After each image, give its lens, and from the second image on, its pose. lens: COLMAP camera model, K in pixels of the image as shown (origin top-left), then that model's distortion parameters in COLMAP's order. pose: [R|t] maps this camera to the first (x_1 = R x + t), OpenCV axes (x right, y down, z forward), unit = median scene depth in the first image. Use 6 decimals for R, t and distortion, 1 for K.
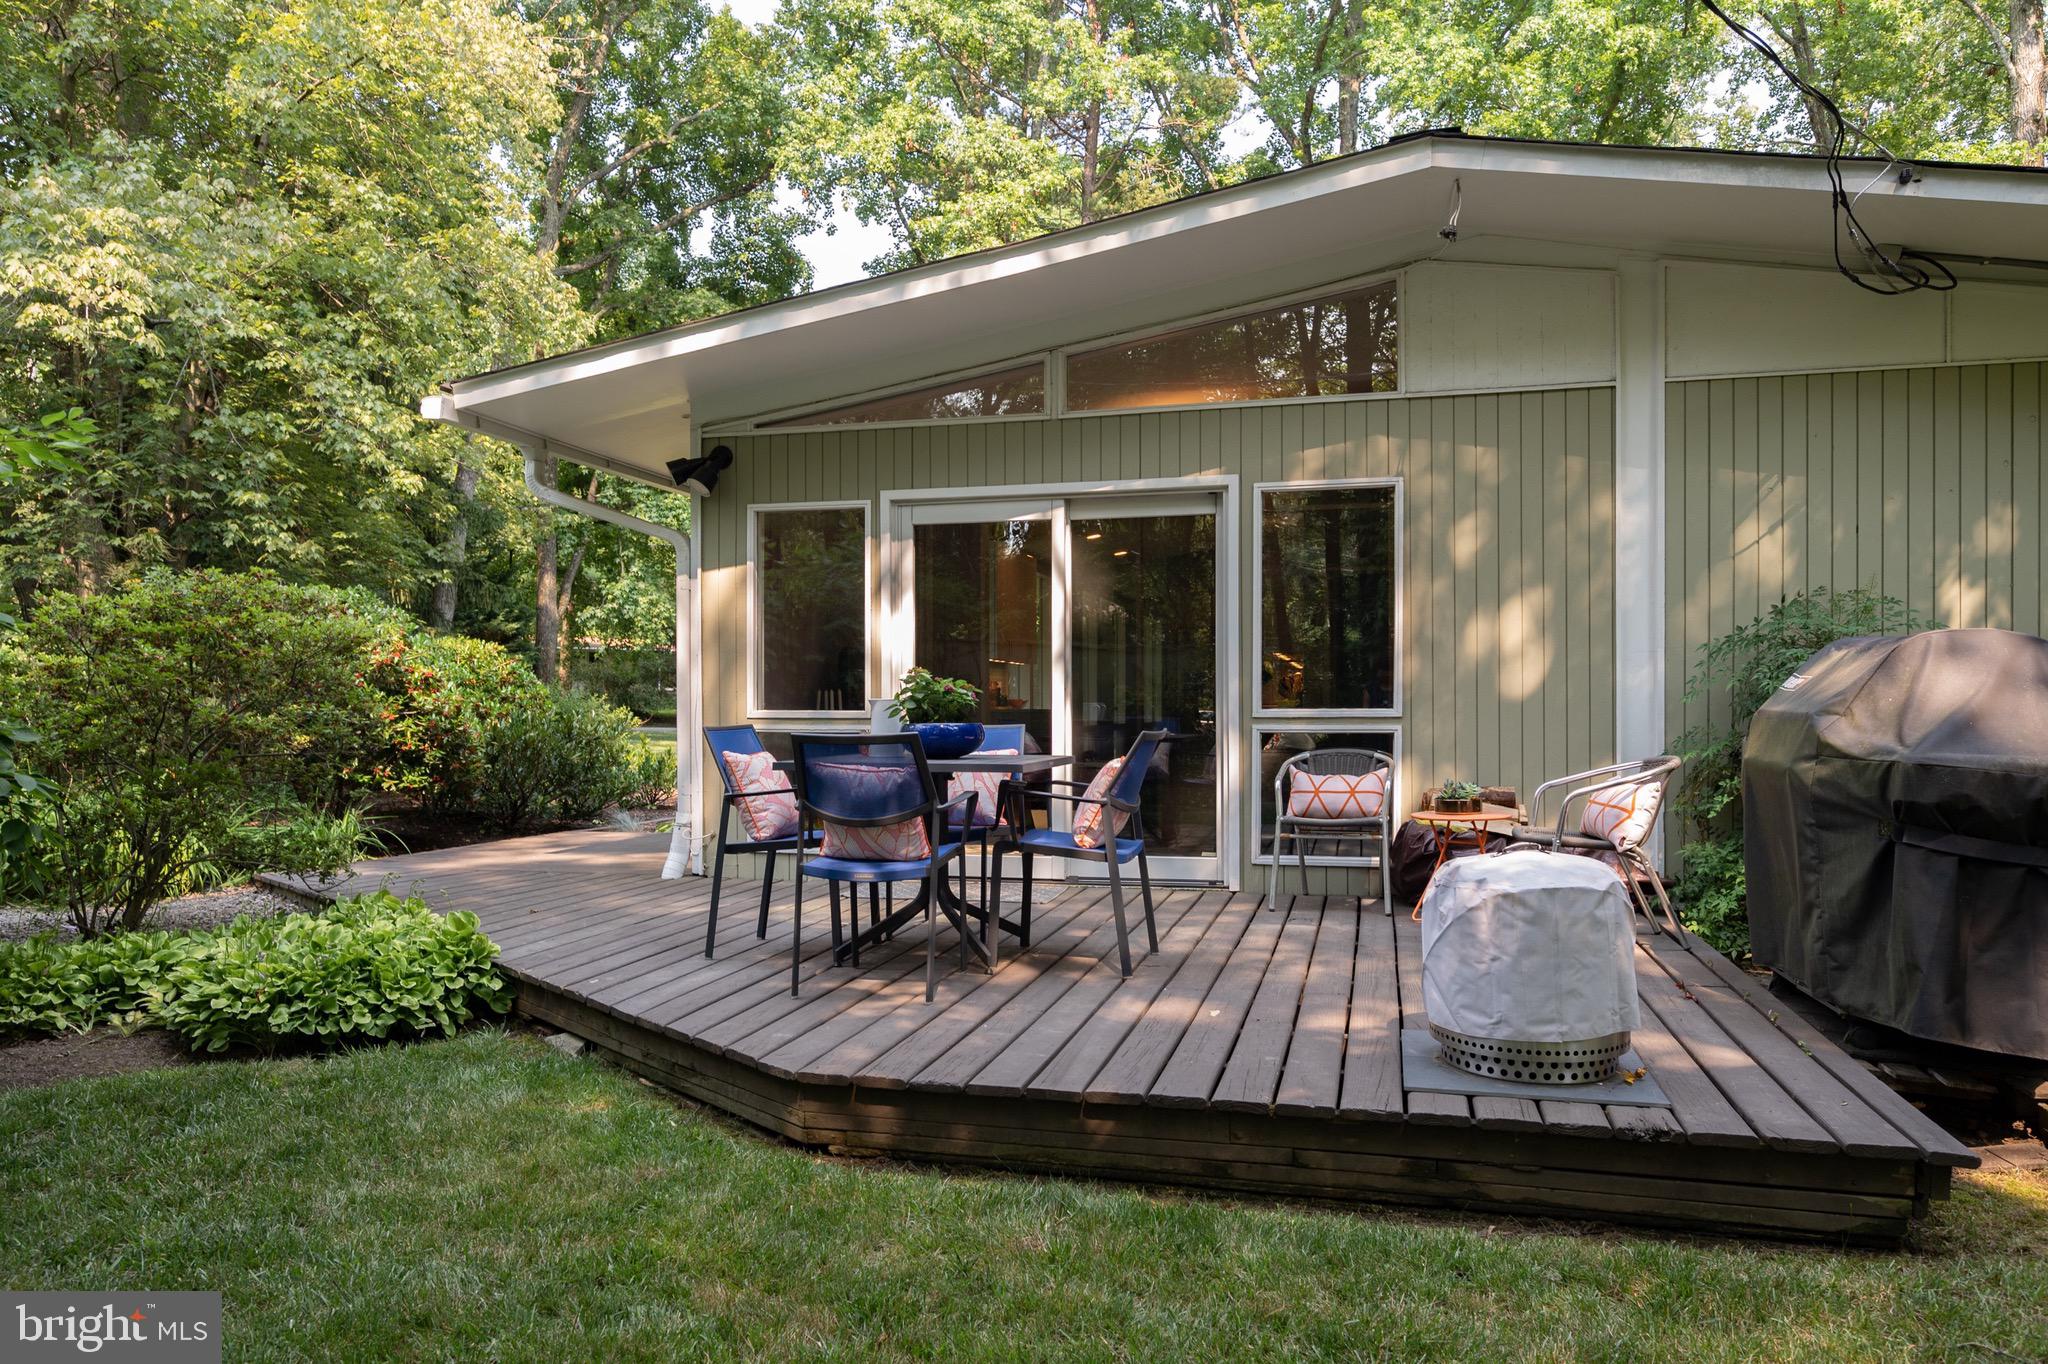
lens RADIAL K [[1404.4, 0, 1022.4], [0, 1404.4, 696.5], [0, 0, 1]] dist [-0.005880, -0.000623]
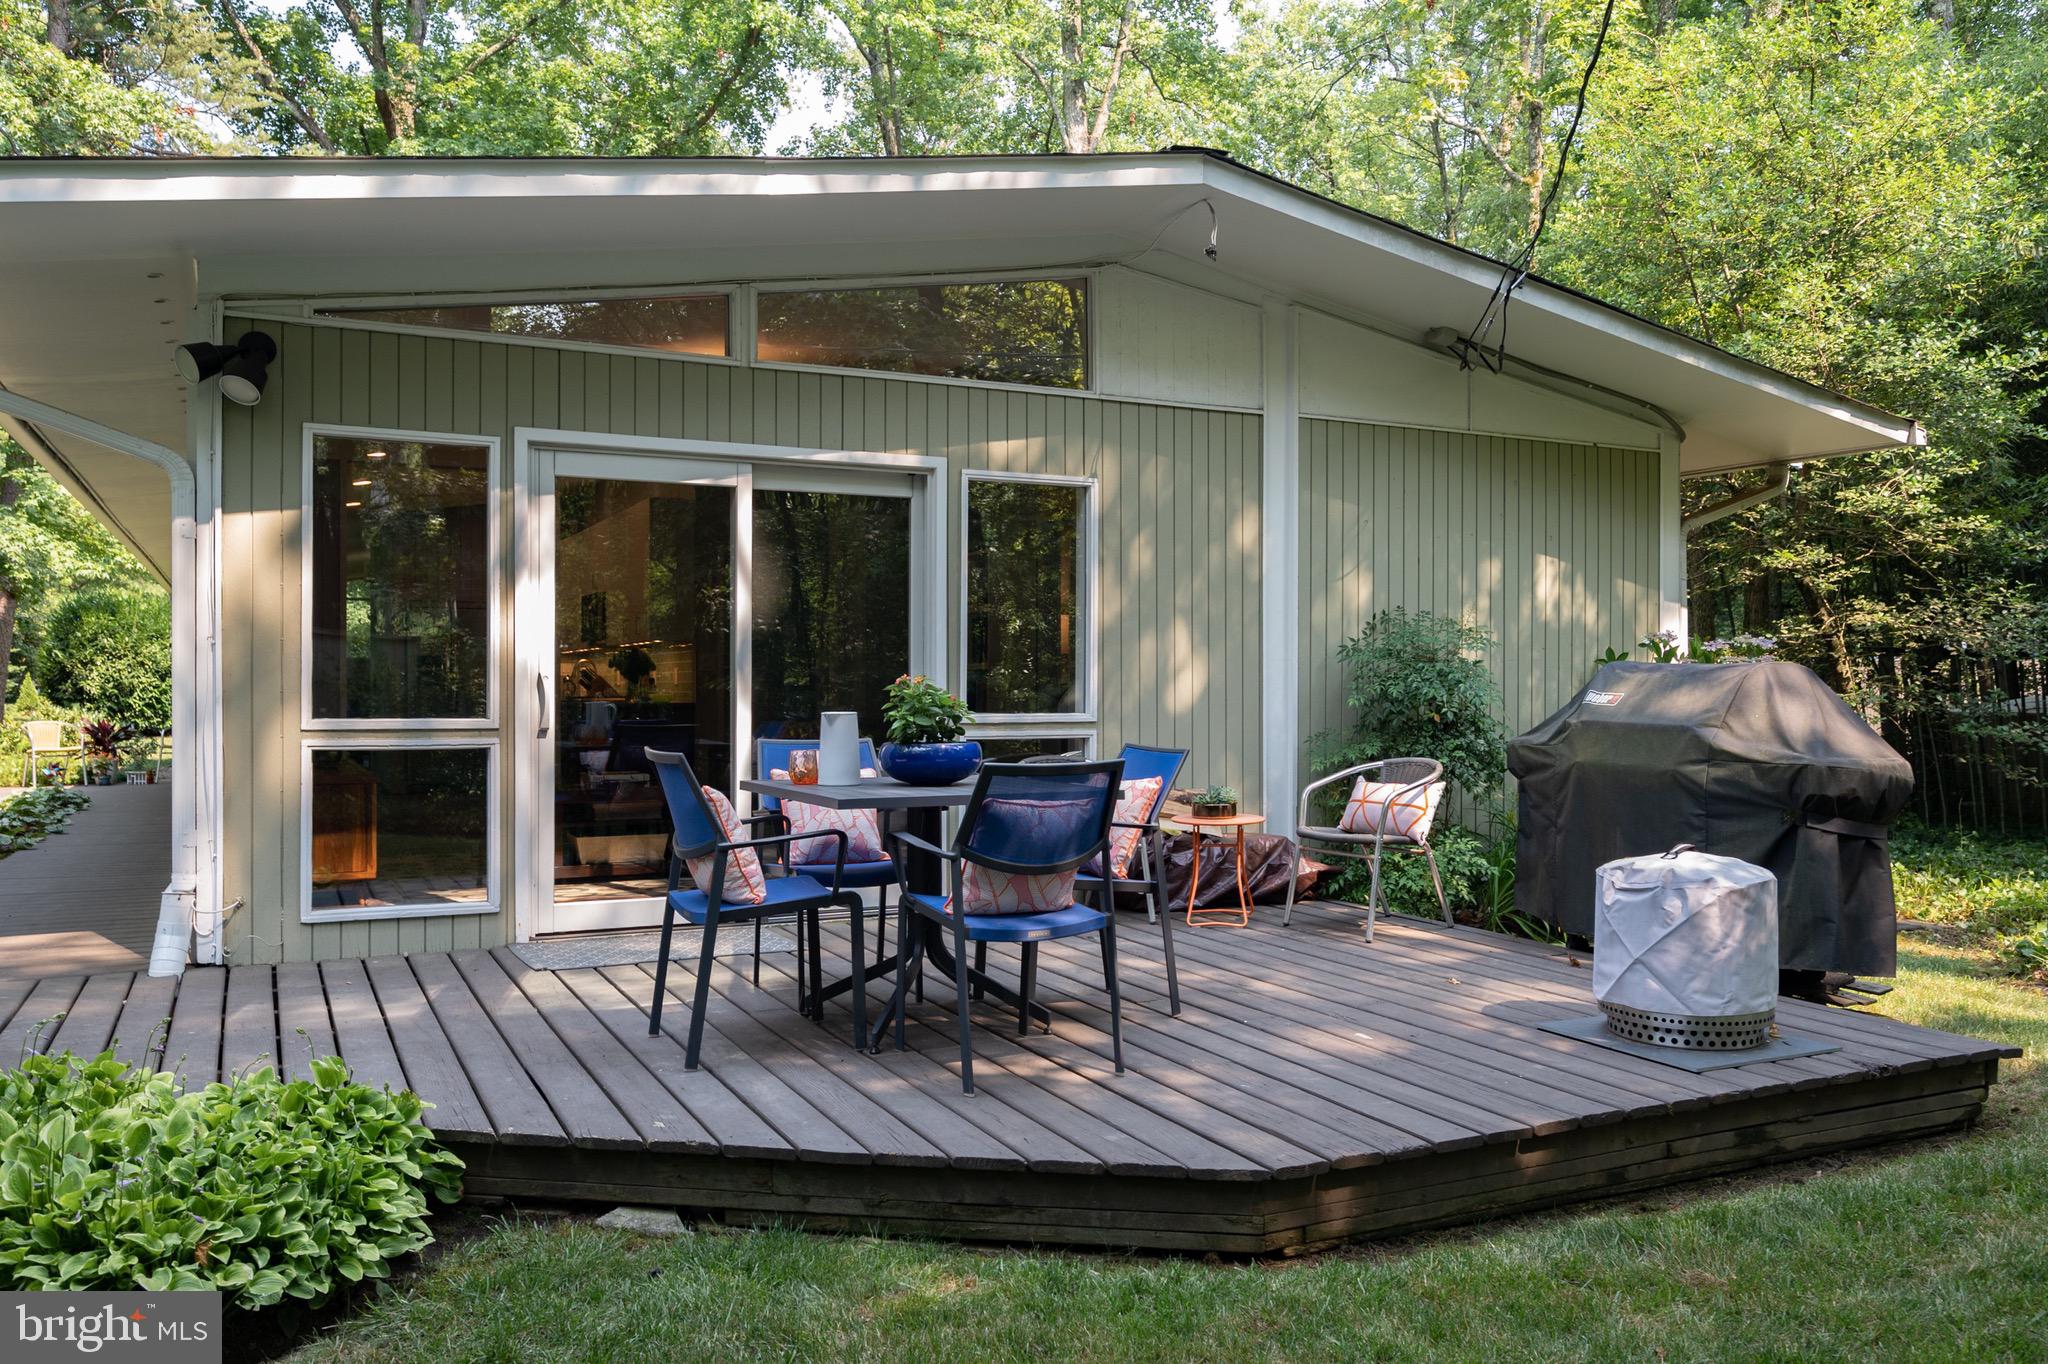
lens RADIAL K [[1532.8, 0, 1024.6], [0, 1532.8, 676.6], [0, 0, 1]] dist [0.001765, 0.001075]
pose [[0.753952, 0.007045, 0.656892, -0.475111], [-0.009204, 0.999958, -0.000160, -0.015933], [-0.656865, -0.005925, 0.753985, 0.215263]]
